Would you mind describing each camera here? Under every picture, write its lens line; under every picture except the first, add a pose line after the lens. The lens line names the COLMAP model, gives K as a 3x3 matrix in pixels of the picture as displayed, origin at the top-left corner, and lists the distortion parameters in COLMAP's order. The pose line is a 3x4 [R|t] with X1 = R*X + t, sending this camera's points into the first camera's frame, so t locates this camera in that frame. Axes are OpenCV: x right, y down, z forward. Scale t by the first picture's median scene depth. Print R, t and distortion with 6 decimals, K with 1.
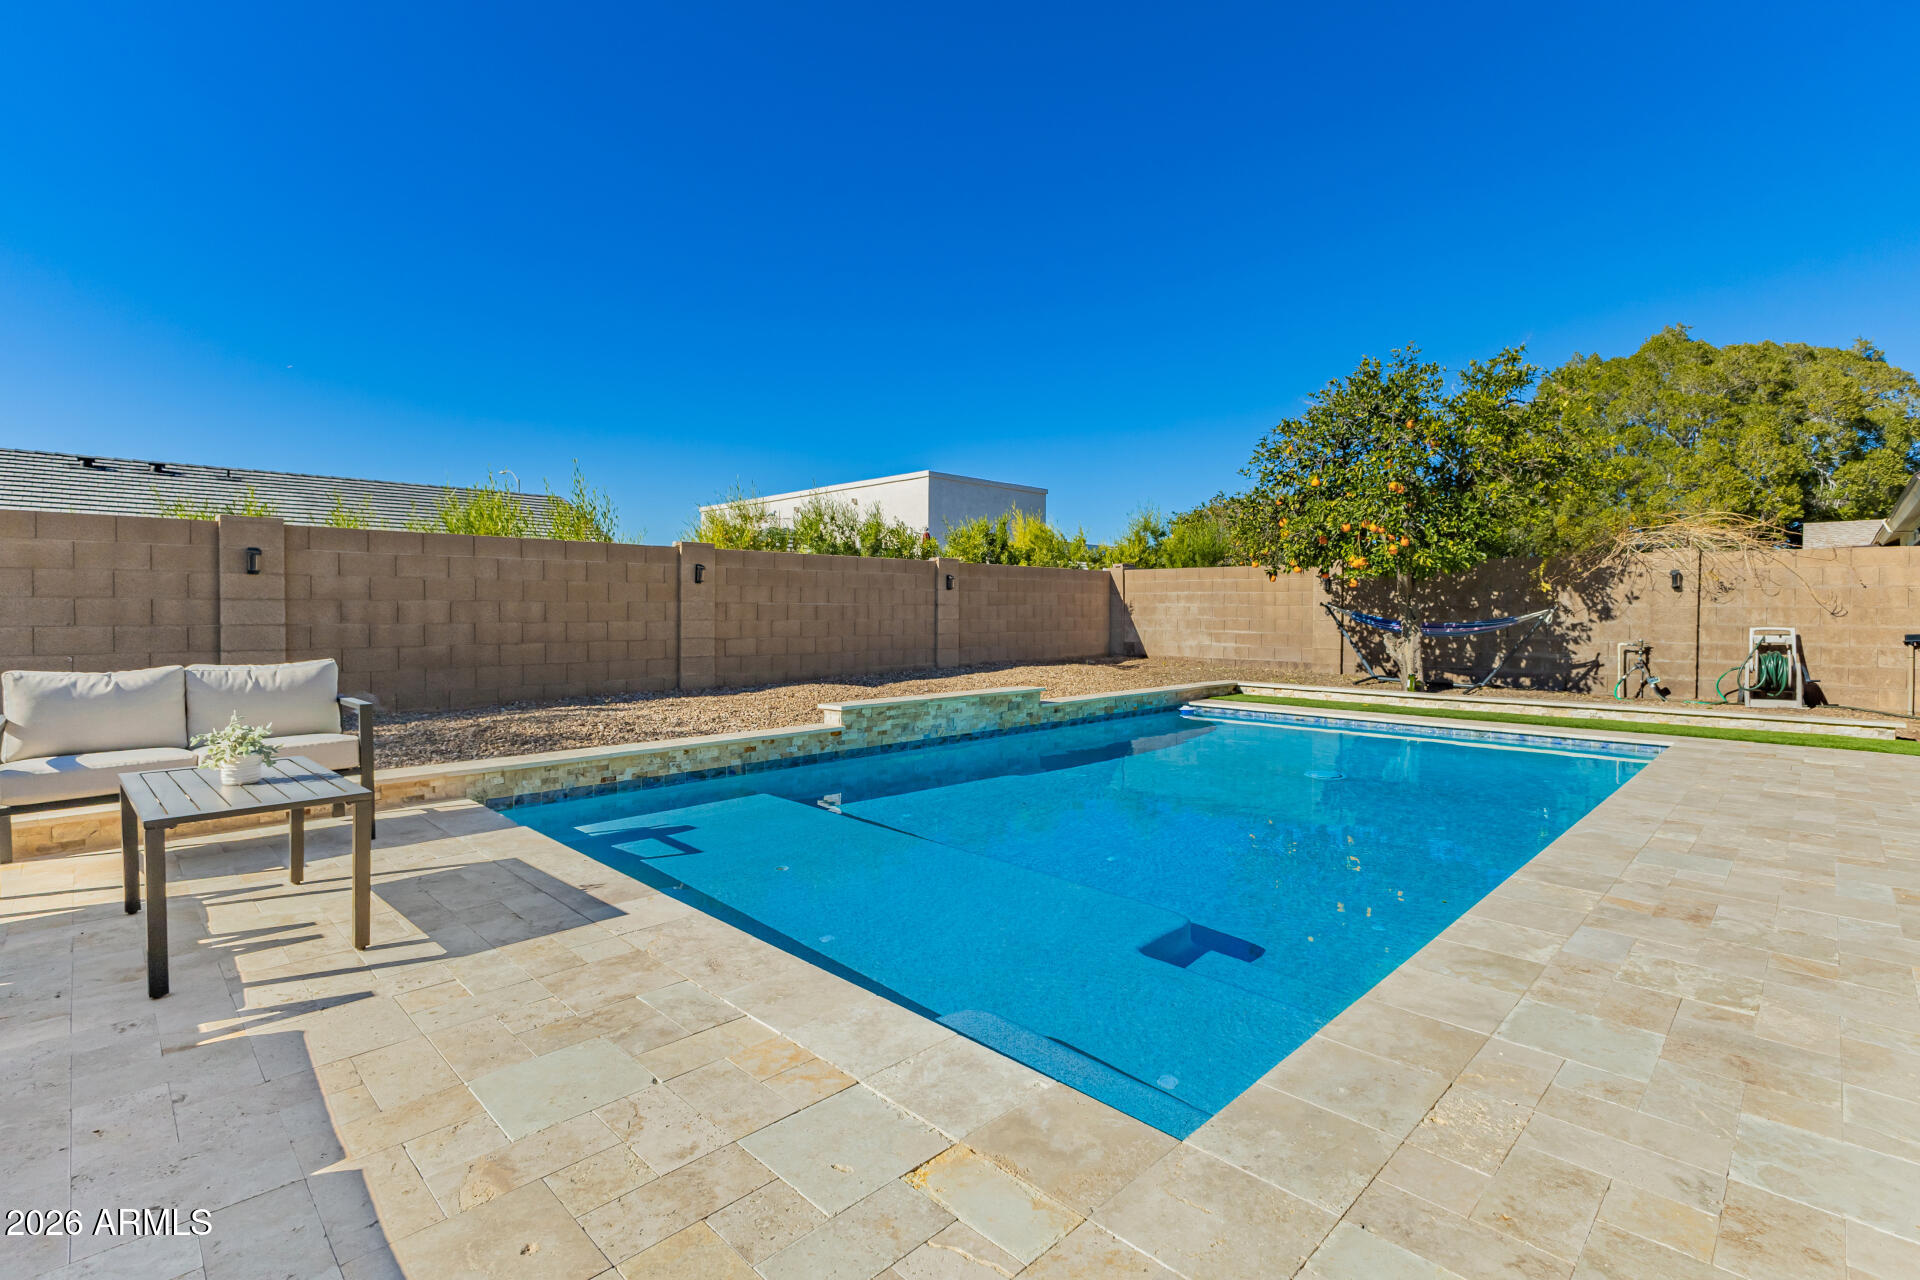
lens RADIAL K [[894.9, 0, 954.5], [0, 894.9, 631.6], [0, 0, 1]] dist [-0.001235, 0.000069]
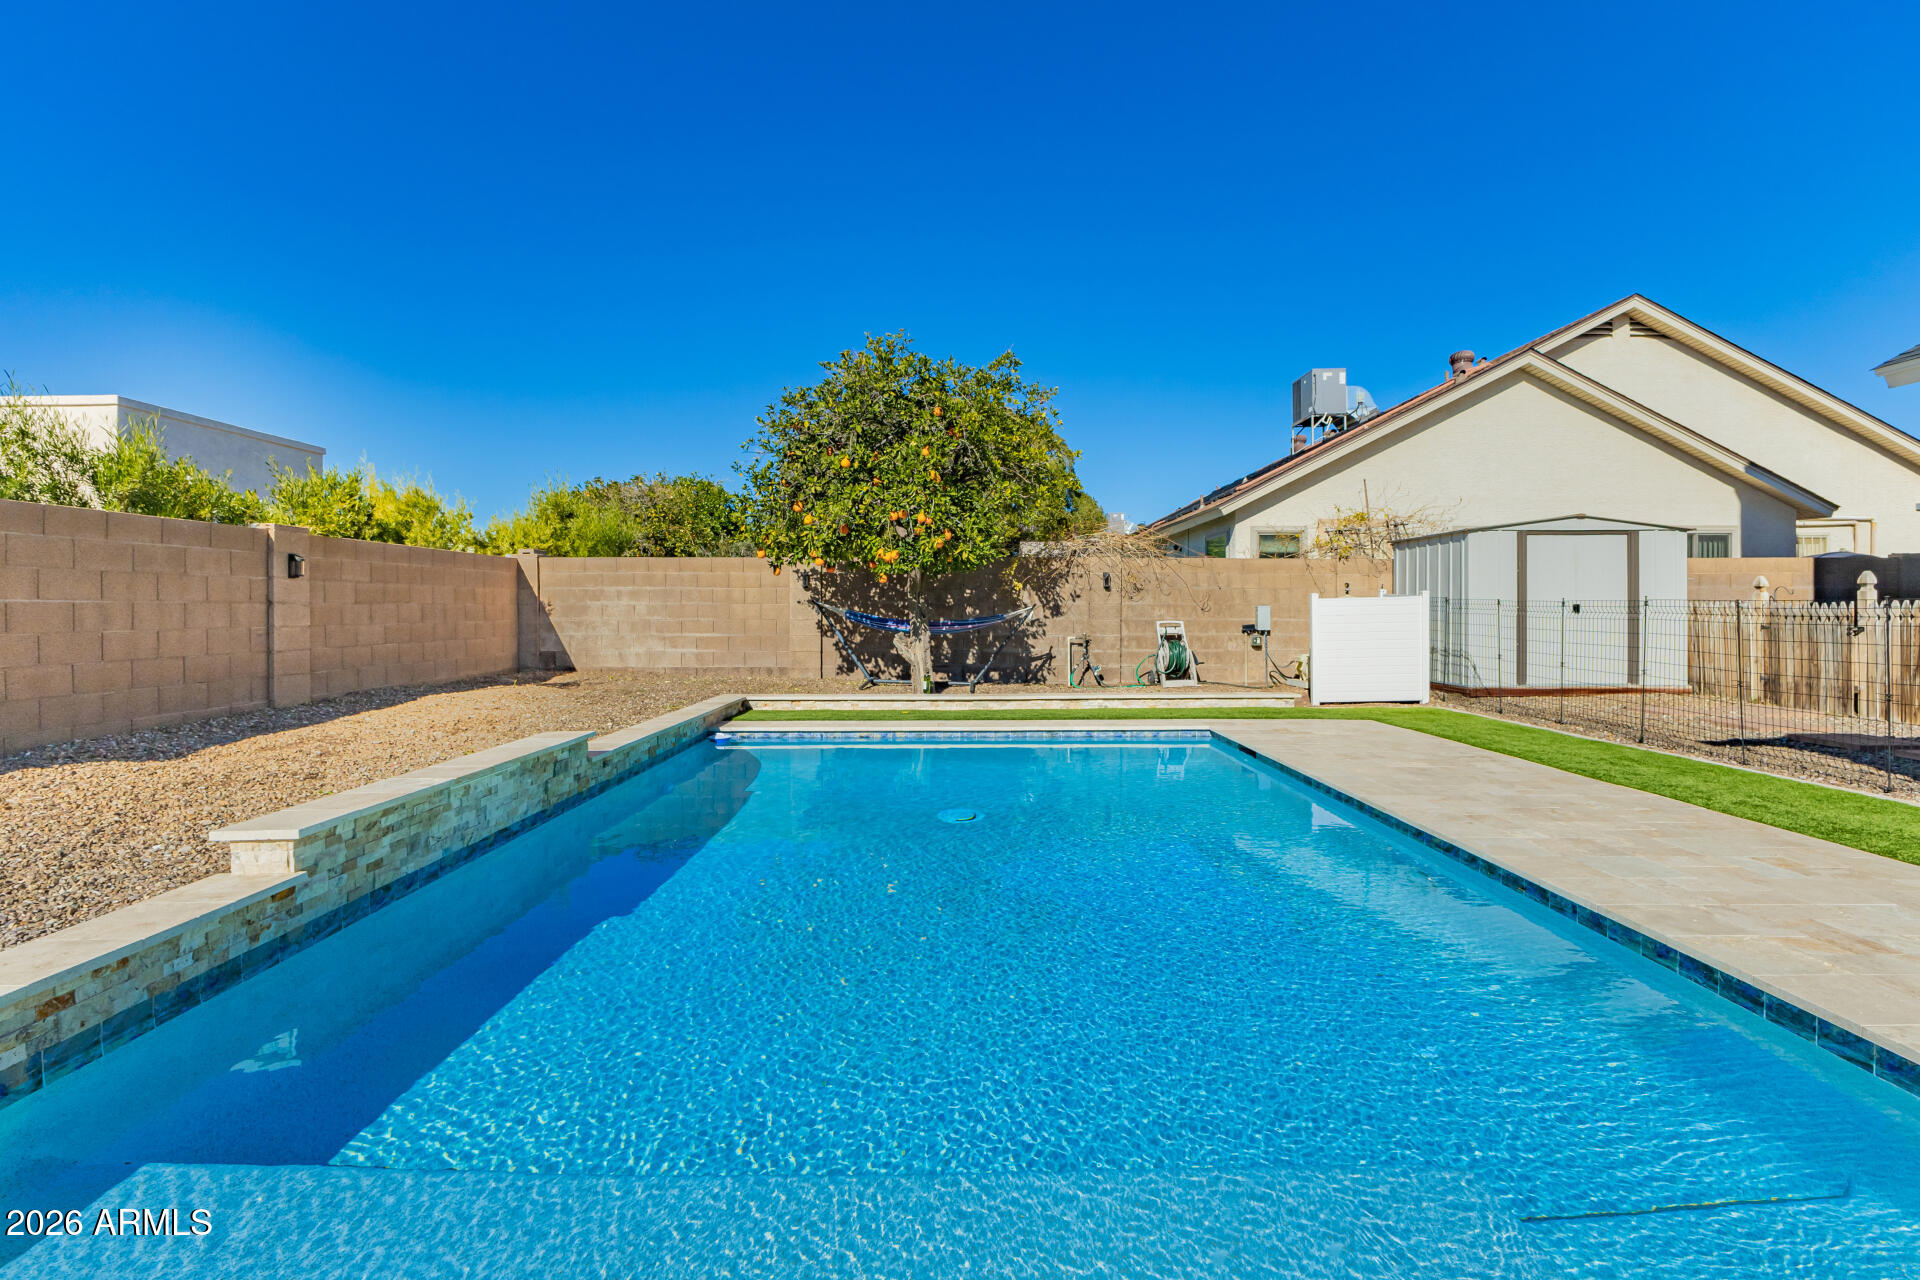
lens RADIAL K [[894.9, 0, 961.8], [0, 894.9, 609.2], [0, 0, 1]] dist [-0.001235, 0.000069]
pose [[0.707717, -0.005152, 0.706478, -0.134677], [0.021903, 0.999653, -0.014652, -0.007882], [-0.706157, 0.025843, 0.707584, 0.294084]]
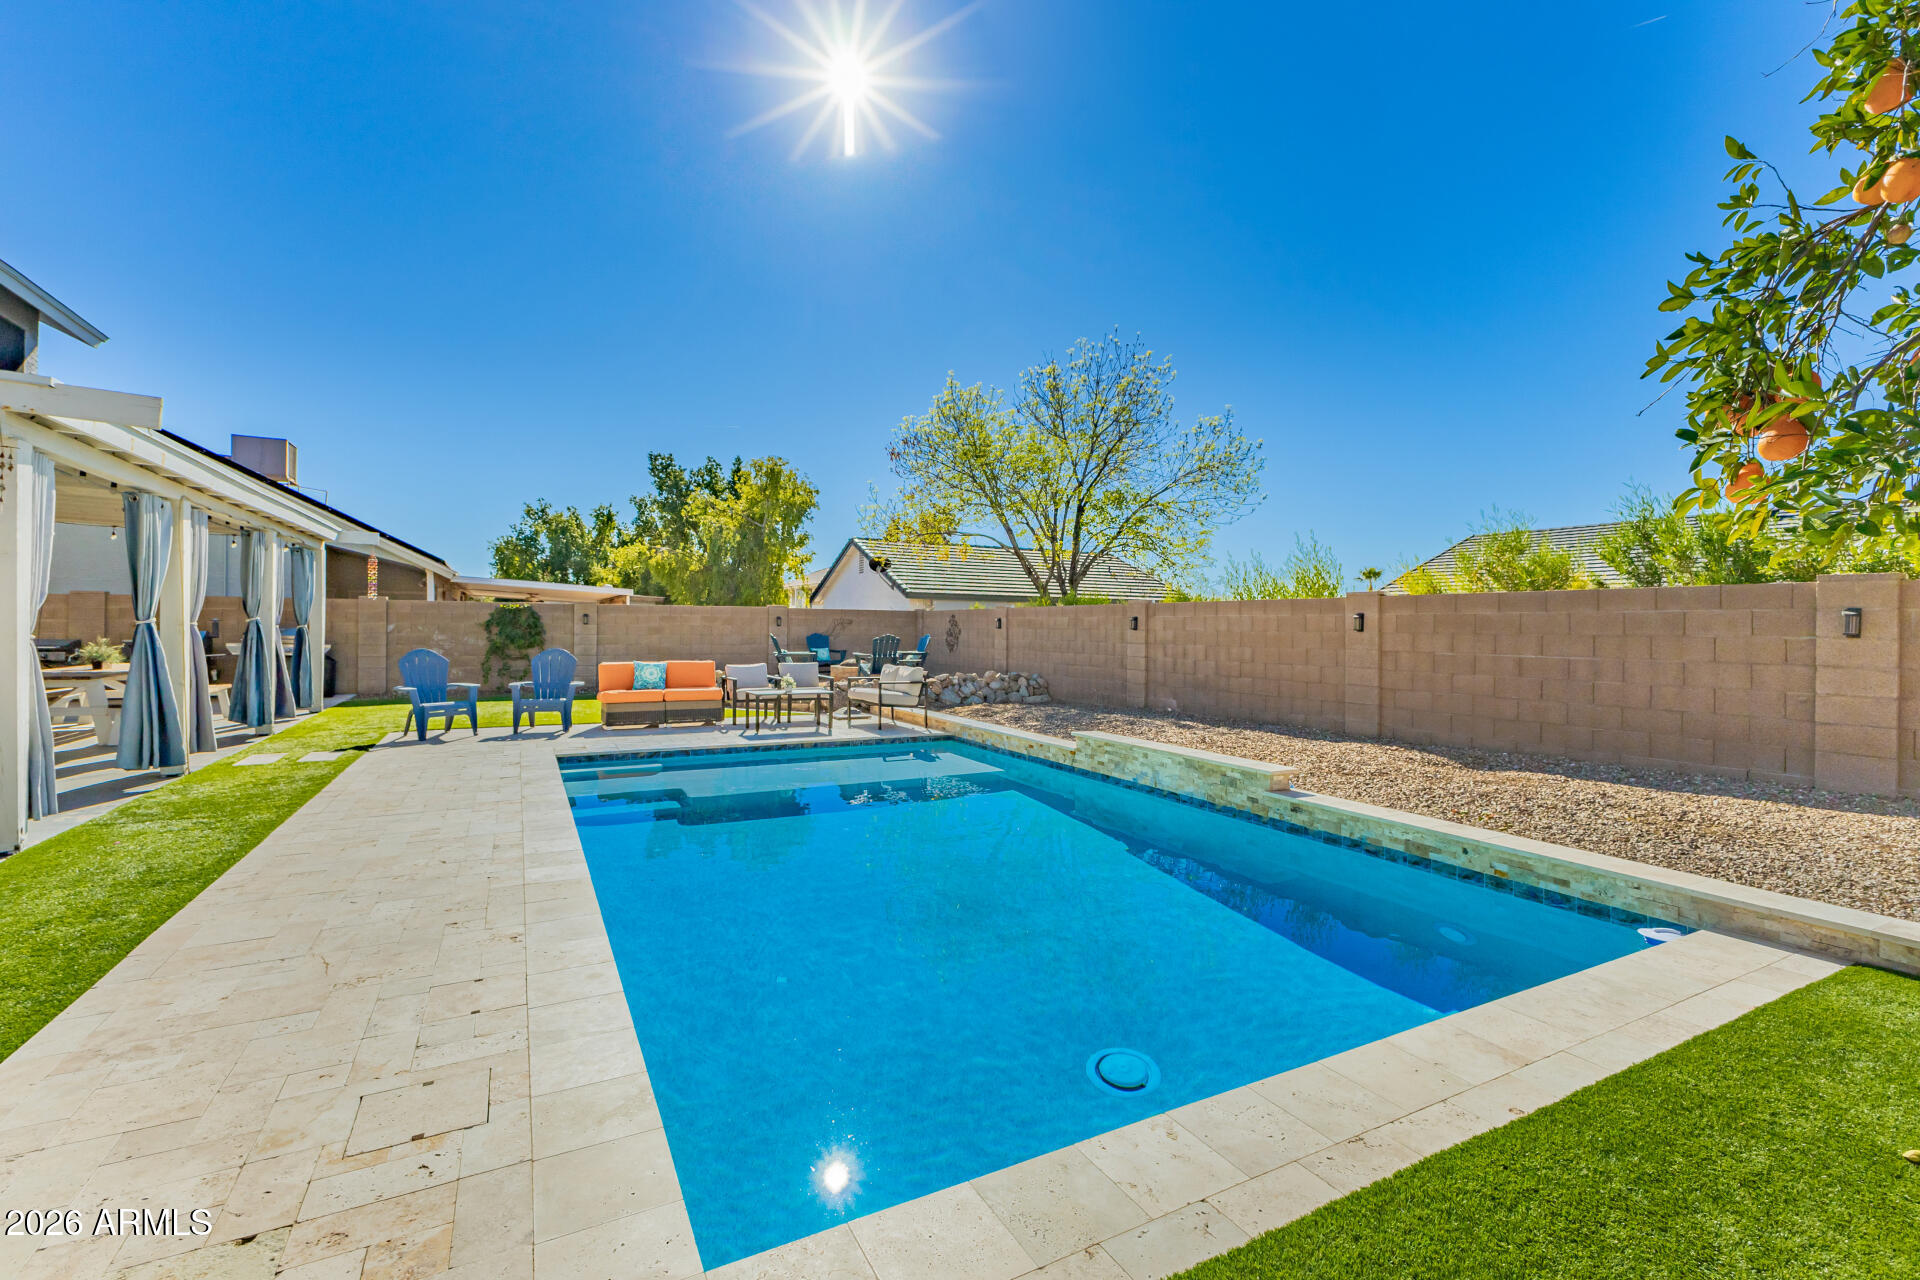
lens RADIAL K [[835.3, 0, 959.9], [0, 835.3, 631.9], [0, 0, 1]] dist [0.001195, 0.000206]
pose [[-0.293942, -0.001451, -0.955822, 0.696137], [-0.036418, 0.999290, 0.009683, -0.042691], [0.955129, 0.037656, -0.293786, 0.778336]]
